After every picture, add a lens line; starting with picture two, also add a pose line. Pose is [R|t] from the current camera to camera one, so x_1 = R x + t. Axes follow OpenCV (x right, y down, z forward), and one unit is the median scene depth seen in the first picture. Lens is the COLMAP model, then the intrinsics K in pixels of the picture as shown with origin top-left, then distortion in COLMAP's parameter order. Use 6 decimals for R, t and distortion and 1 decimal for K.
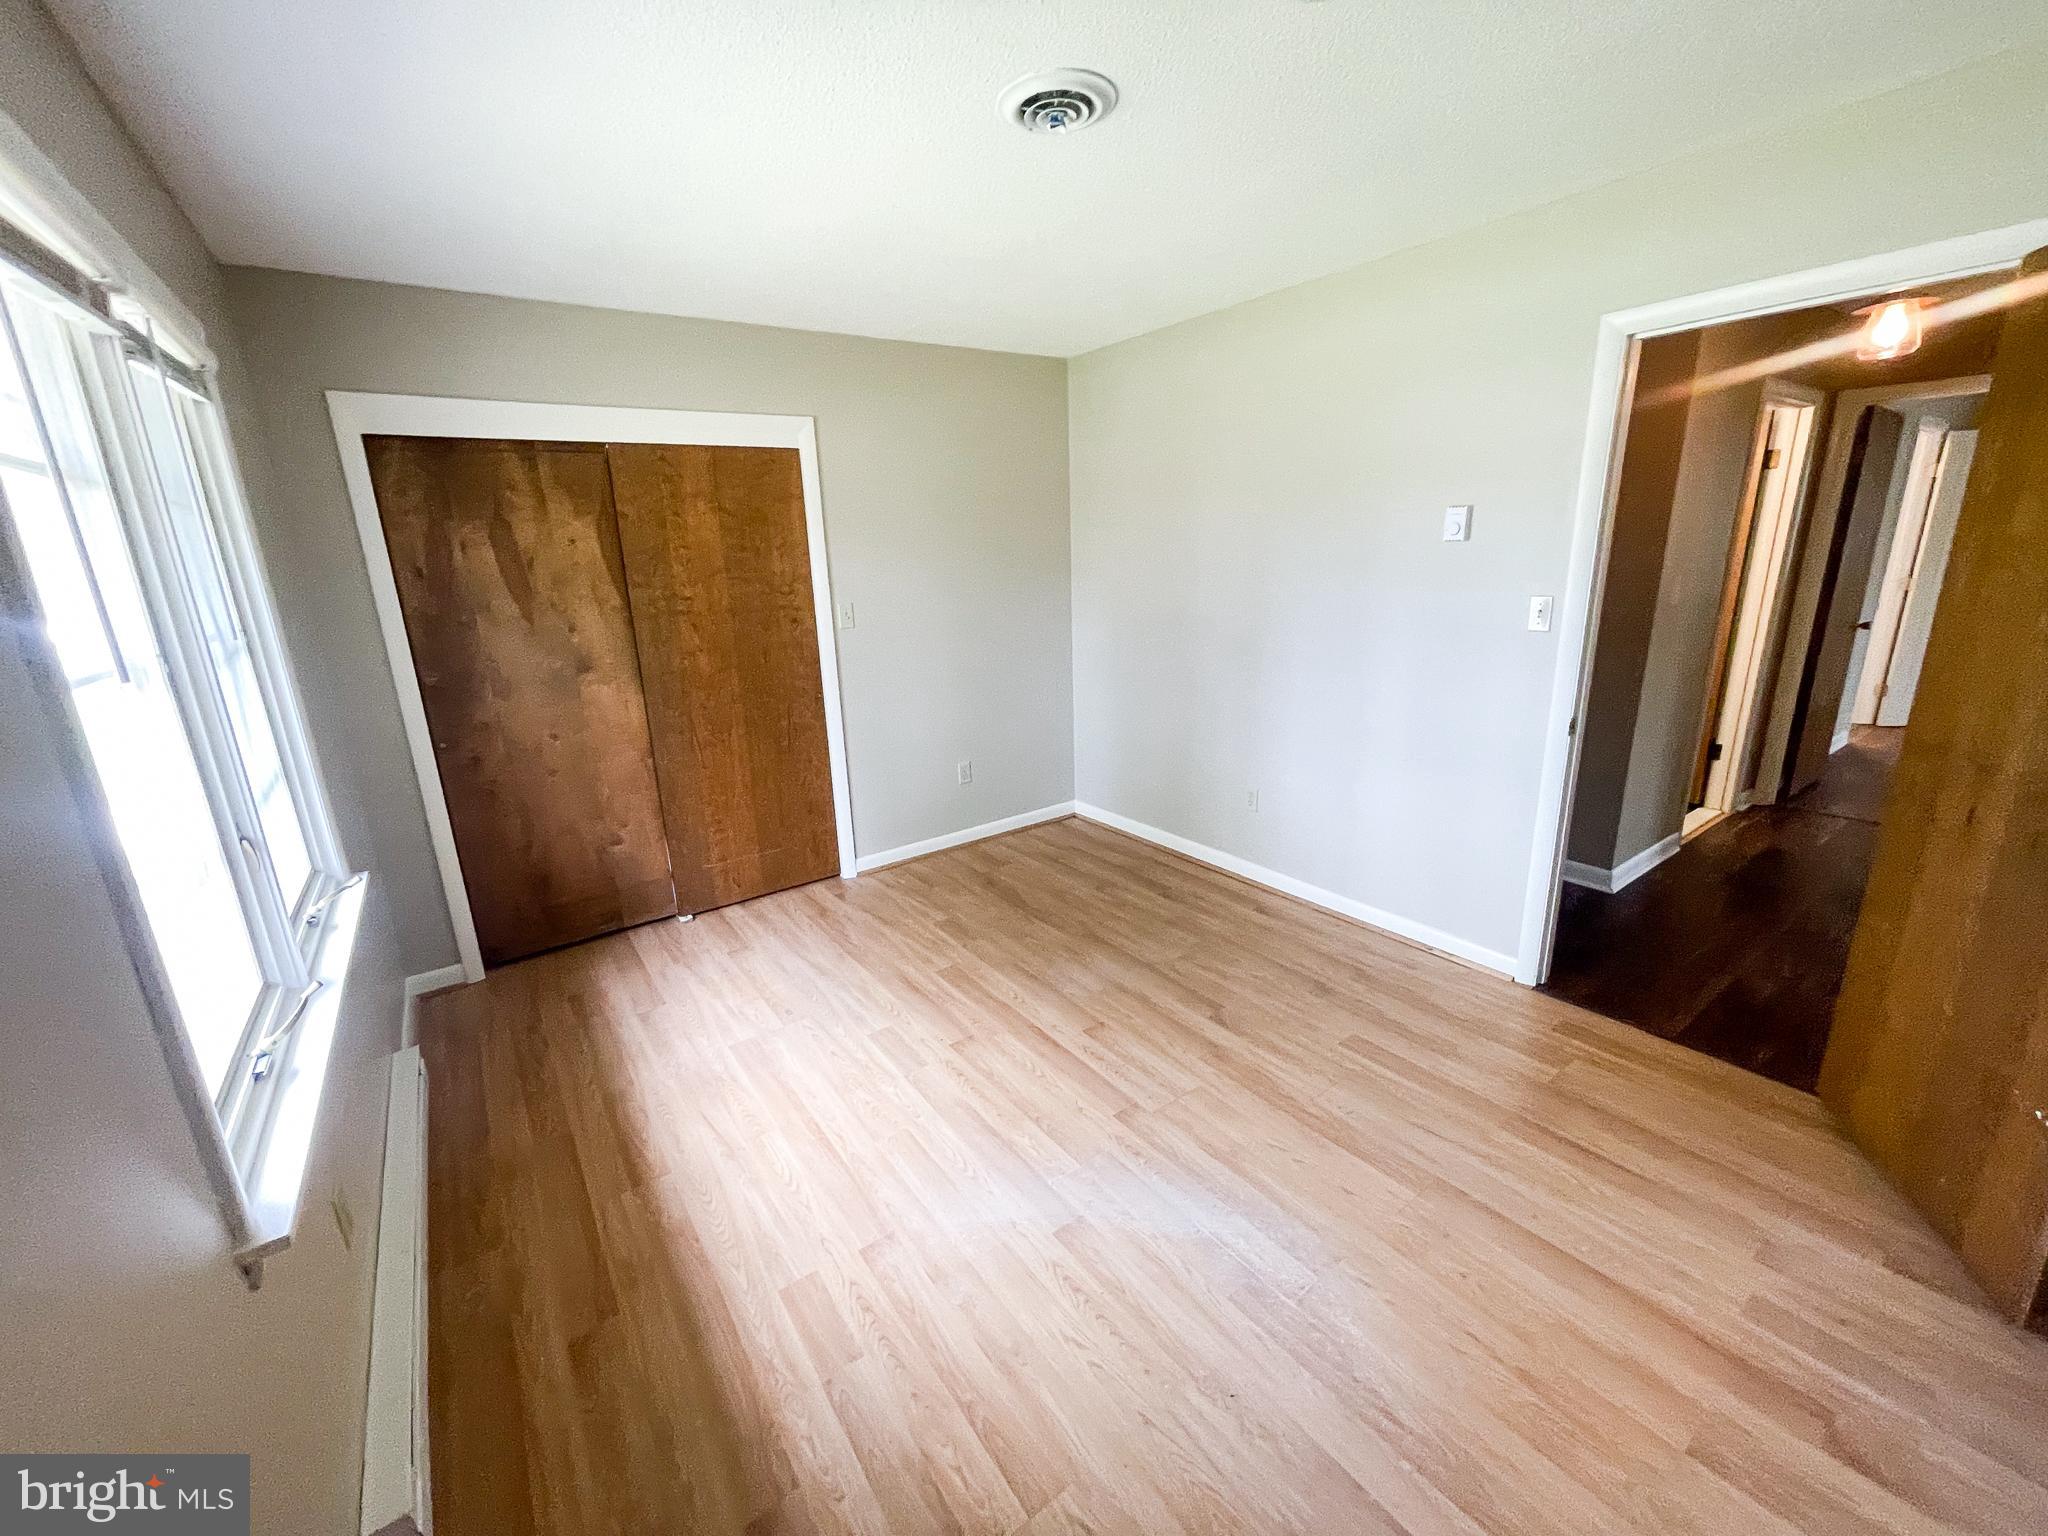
lens RADIAL K [[820.1, 0, 1021.9], [0, 820.1, 768.7], [0, 0, 1]] dist [-0.002955, 0.000596]
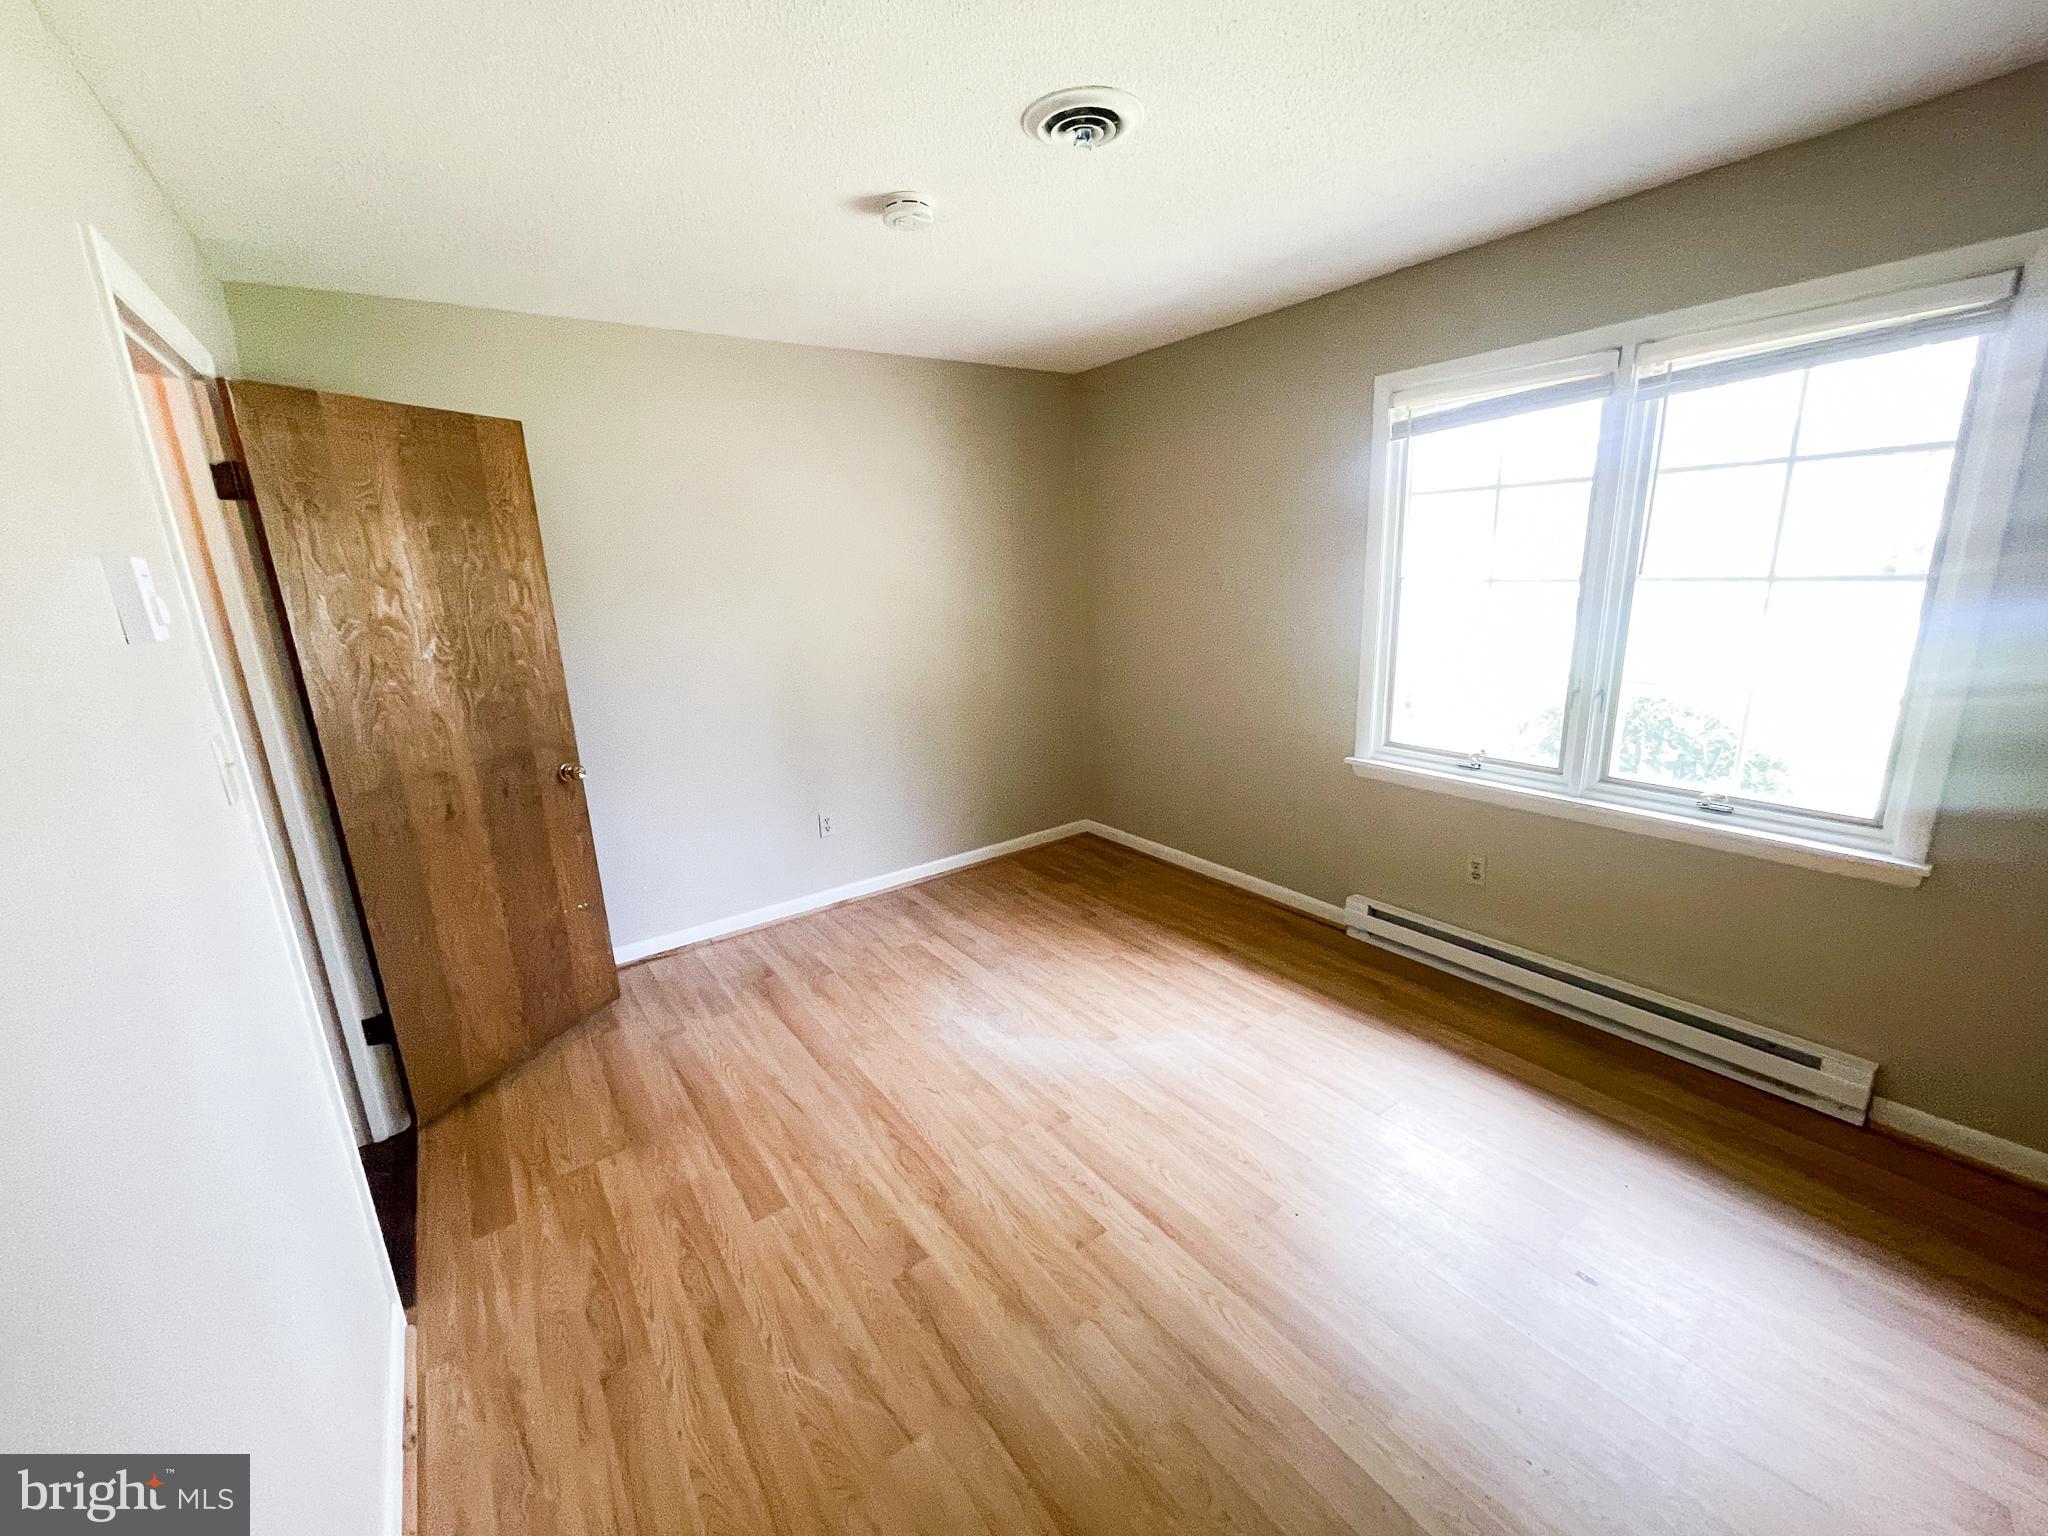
lens RADIAL K [[820.1, 0, 1021.8], [0, 820.1, 762.0], [0, 0, 1]] dist [-0.002955, 0.000596]
pose [[-0.996618, 0.079976, 0.018855, 0.109407], [0.078935, 0.868106, 0.490062, -0.432943], [0.022825, 0.489893, -0.871484, 1.541491]]
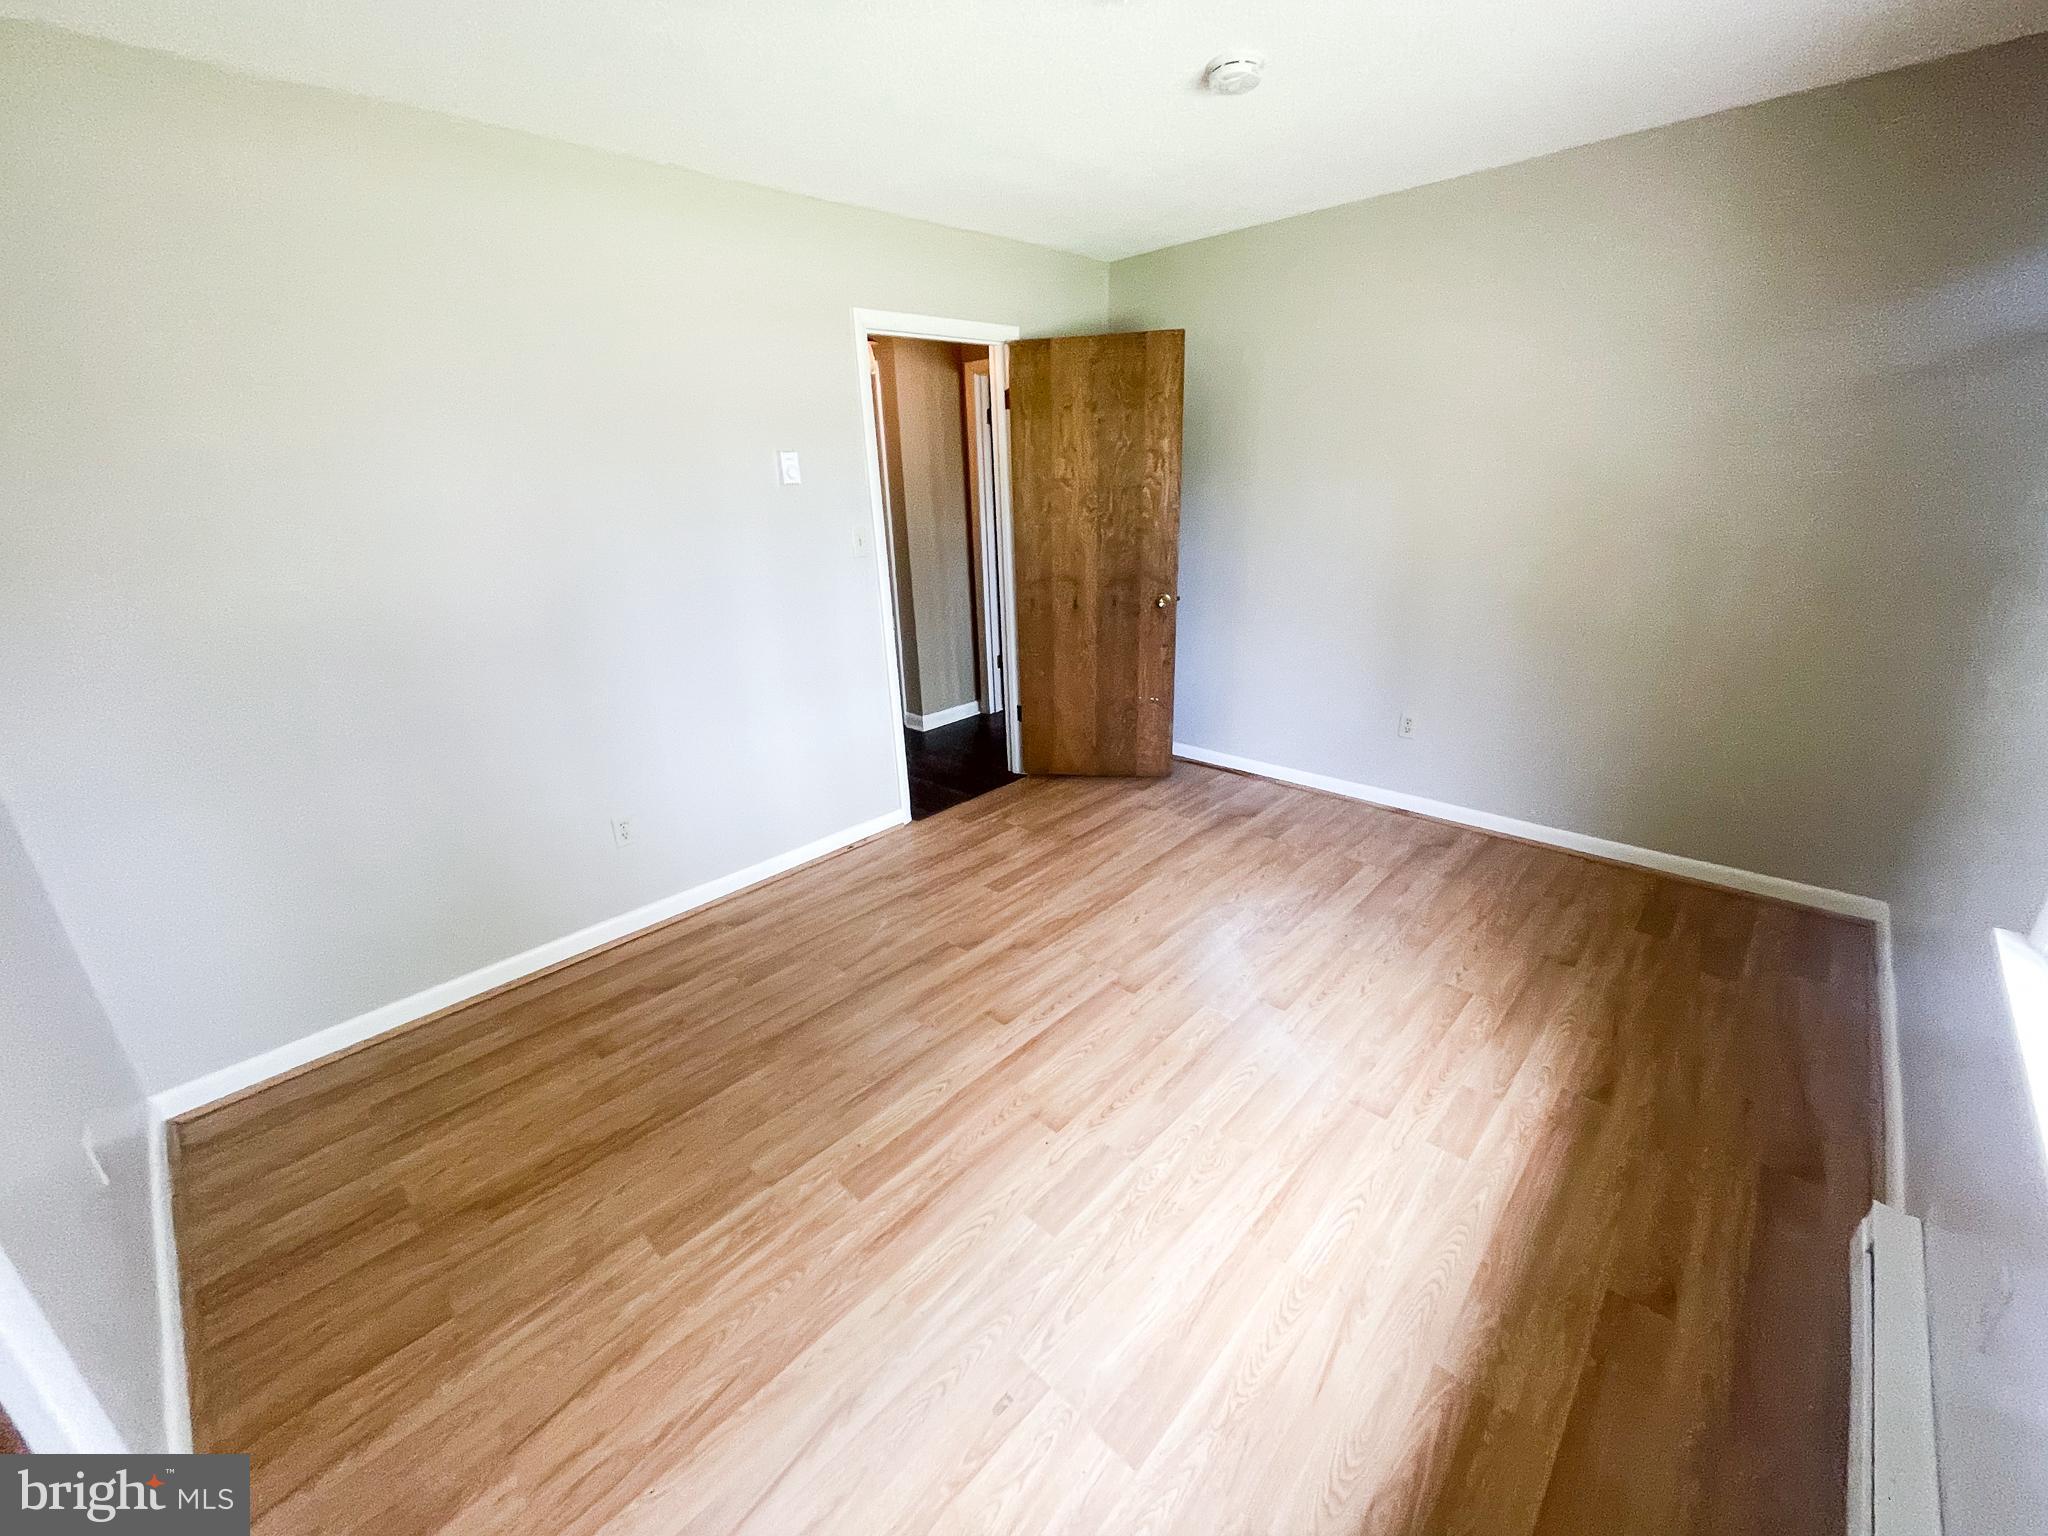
lens RADIAL K [[820.1, 0, 1020.7], [0, 820.1, 767.8], [0, 0, 1]] dist [-0.002955, 0.000596]
pose [[-0.186786, -0.291408, 0.938186, -0.734936], [0.306636, 0.889987, 0.337486, -0.240036], [-0.933320, 0.350719, -0.076881, 1.030545]]
